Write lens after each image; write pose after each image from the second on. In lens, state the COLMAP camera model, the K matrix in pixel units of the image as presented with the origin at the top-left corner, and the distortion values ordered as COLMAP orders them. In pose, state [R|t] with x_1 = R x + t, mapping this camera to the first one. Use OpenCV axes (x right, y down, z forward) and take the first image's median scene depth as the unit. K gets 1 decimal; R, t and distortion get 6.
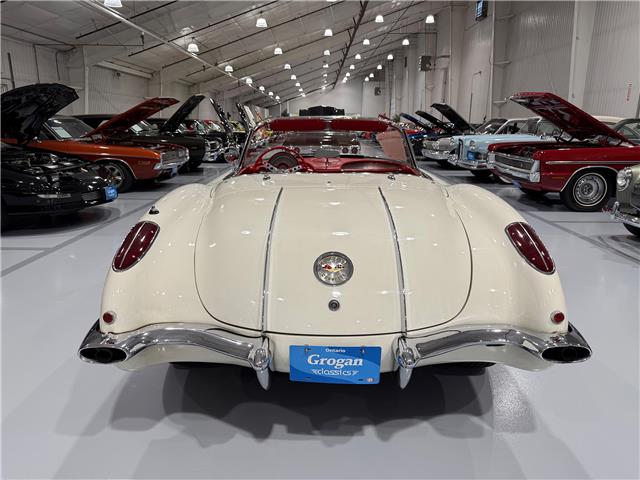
lens RADIAL K [[451.2, 0, 319.2], [0, 451.2, 244.6], [0, 0, 1]] dist [0.021211, -0.047609]
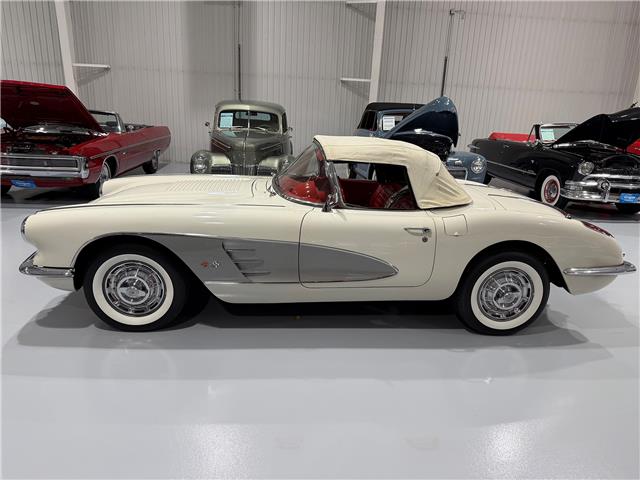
lens RADIAL K [[451.2, 0, 319.8], [0, 451.2, 245.9], [0, 0, 1]] dist [0.021211, -0.047609]
pose [[-0.100633, -0.290328, 0.951621, -0.282347], [0.210617, 0.928583, 0.305572, -0.101039], [-0.972375, 0.231179, -0.032298, 0.293372]]
